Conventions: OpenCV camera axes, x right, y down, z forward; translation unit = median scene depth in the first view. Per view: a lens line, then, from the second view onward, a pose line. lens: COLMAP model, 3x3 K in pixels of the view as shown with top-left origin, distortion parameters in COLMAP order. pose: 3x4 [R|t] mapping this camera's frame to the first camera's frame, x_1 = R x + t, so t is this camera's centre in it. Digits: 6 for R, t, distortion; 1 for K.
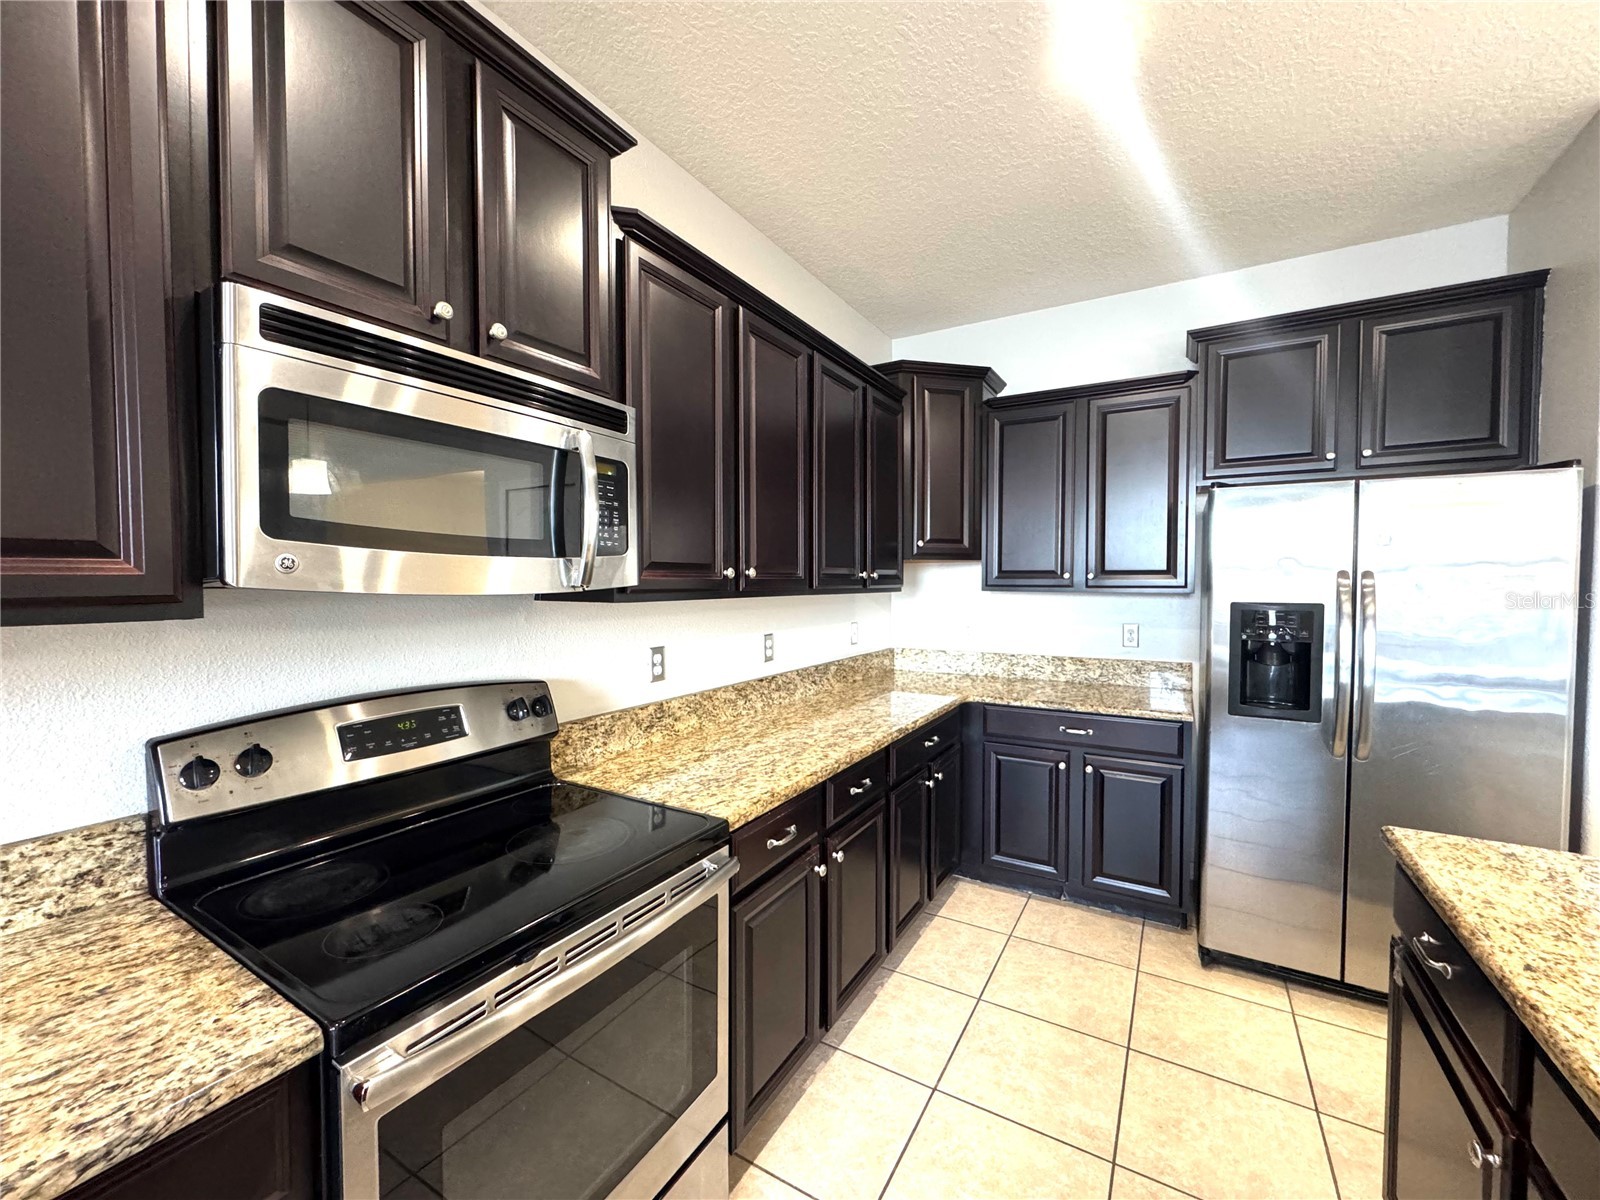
lens RADIAL K [[639.8, 0, 800.0], [0, 639.8, 600.0], [0, 0, 1]] dist [-0.007388, 0.000654]
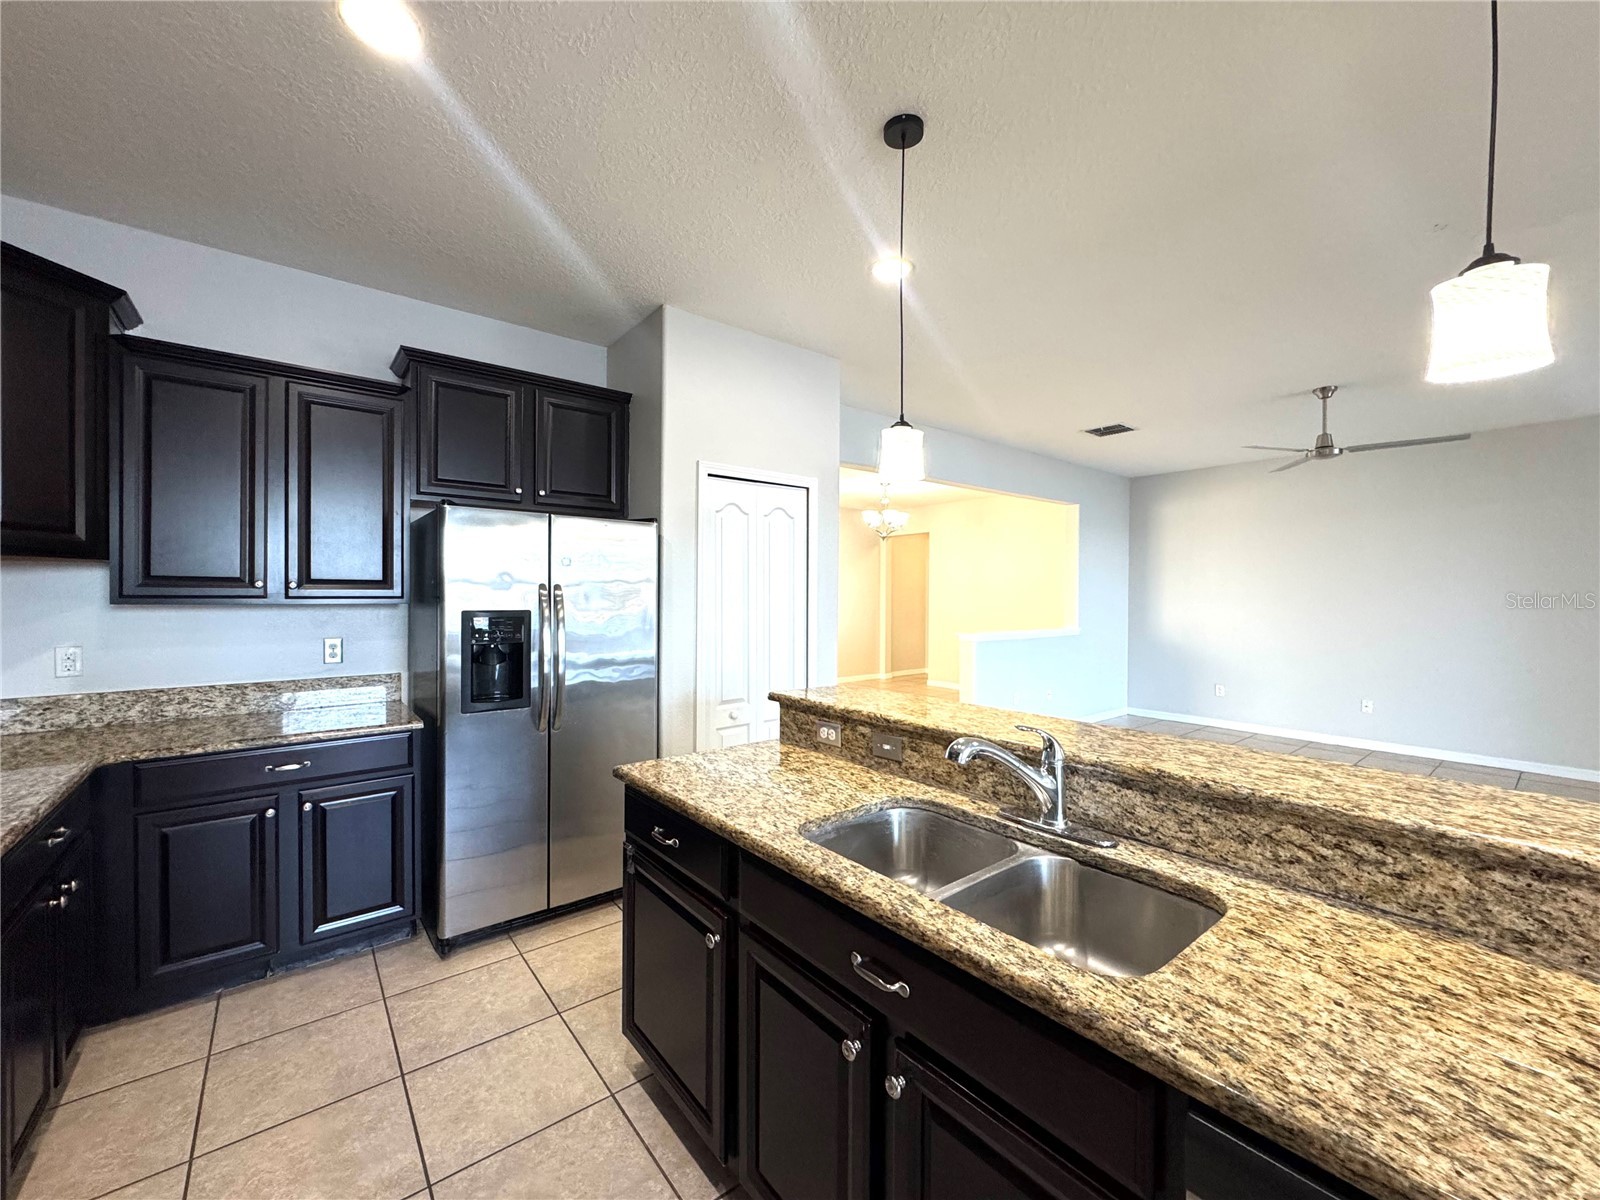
lens RADIAL K [[639.8, 0, 800.0], [0, 639.8, 600.0], [0, 0, 1]] dist [-0.007388, 0.000654]
pose [[0.343312, -0.005067, 0.939208, -0.137867], [0.024007, 0.999706, -0.003382, 0.002156], [-0.938915, 0.023708, 0.343333, 0.068290]]
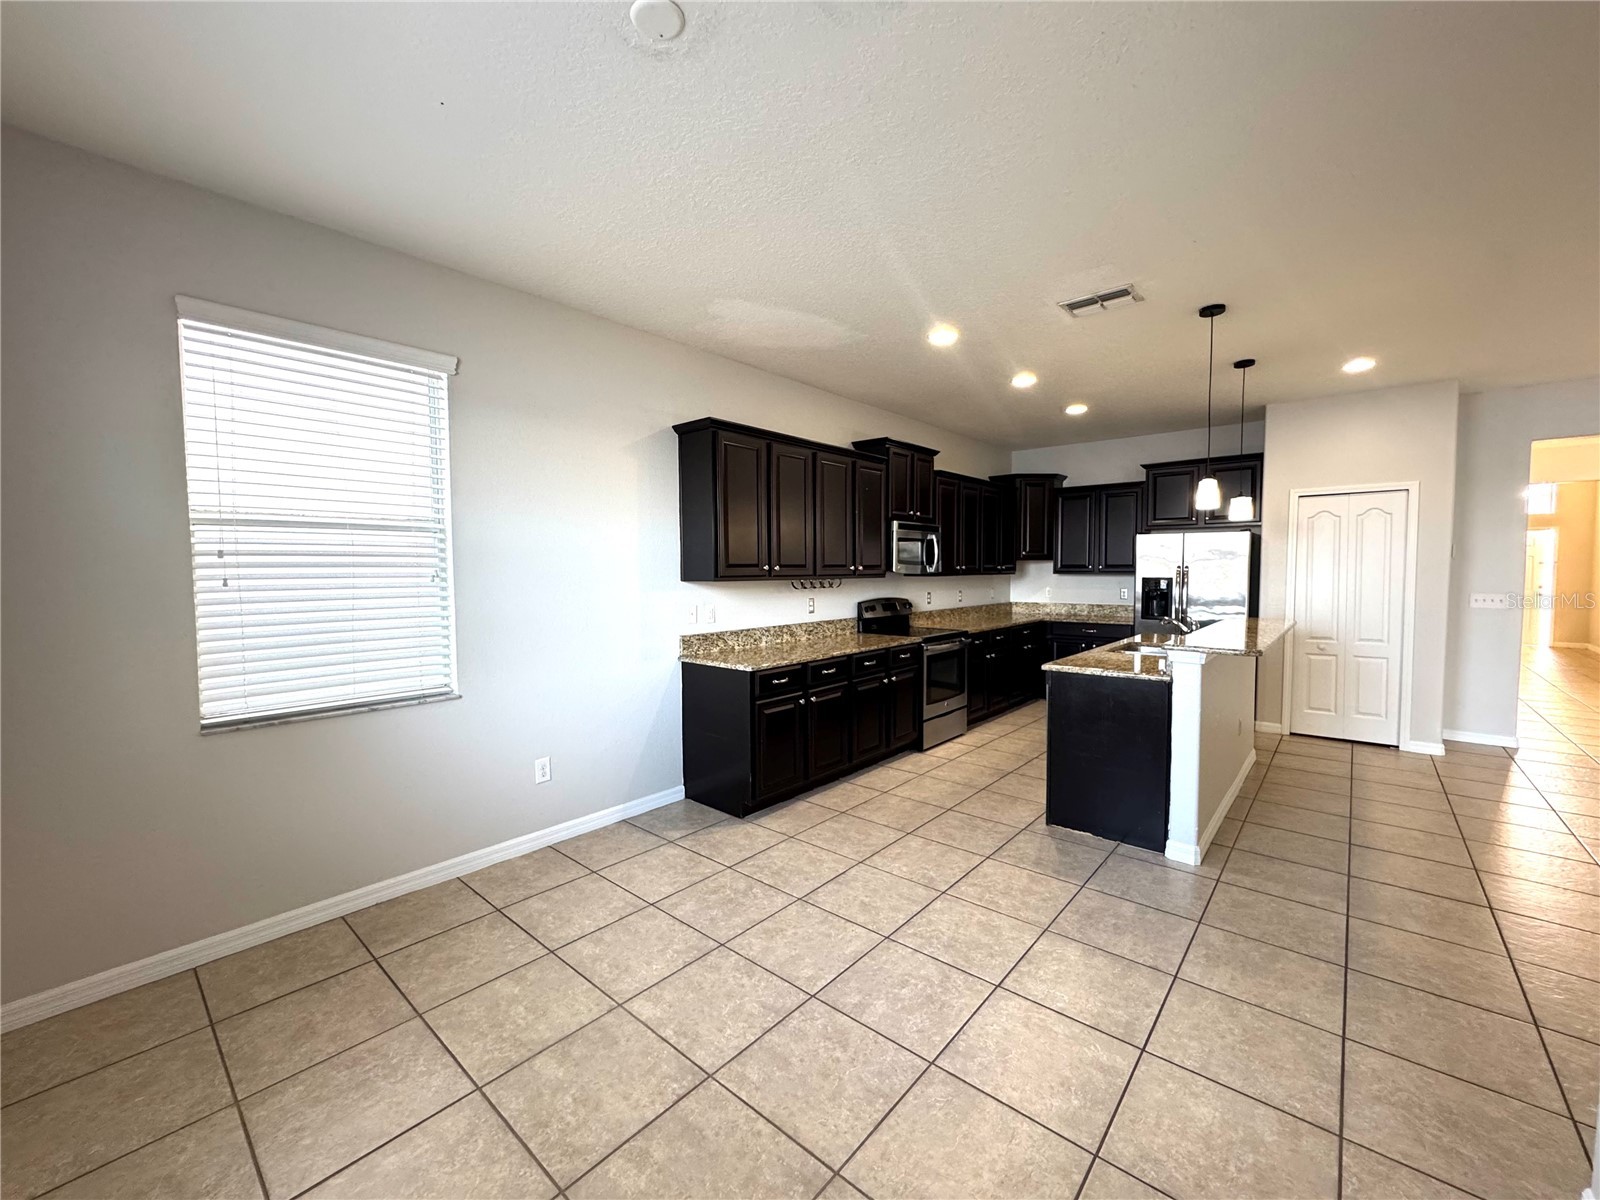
lens RADIAL K [[639.8, 0, 800.0], [0, 639.8, 600.0], [0, 0, 1]] dist [-0.007388, 0.000654]
pose [[0.984985, 0.003793, -0.172598, -0.252190], [-0.000151, 0.999777, 0.021111, 0.038020], [0.172640, -0.020768, 0.984766, -1.704734]]
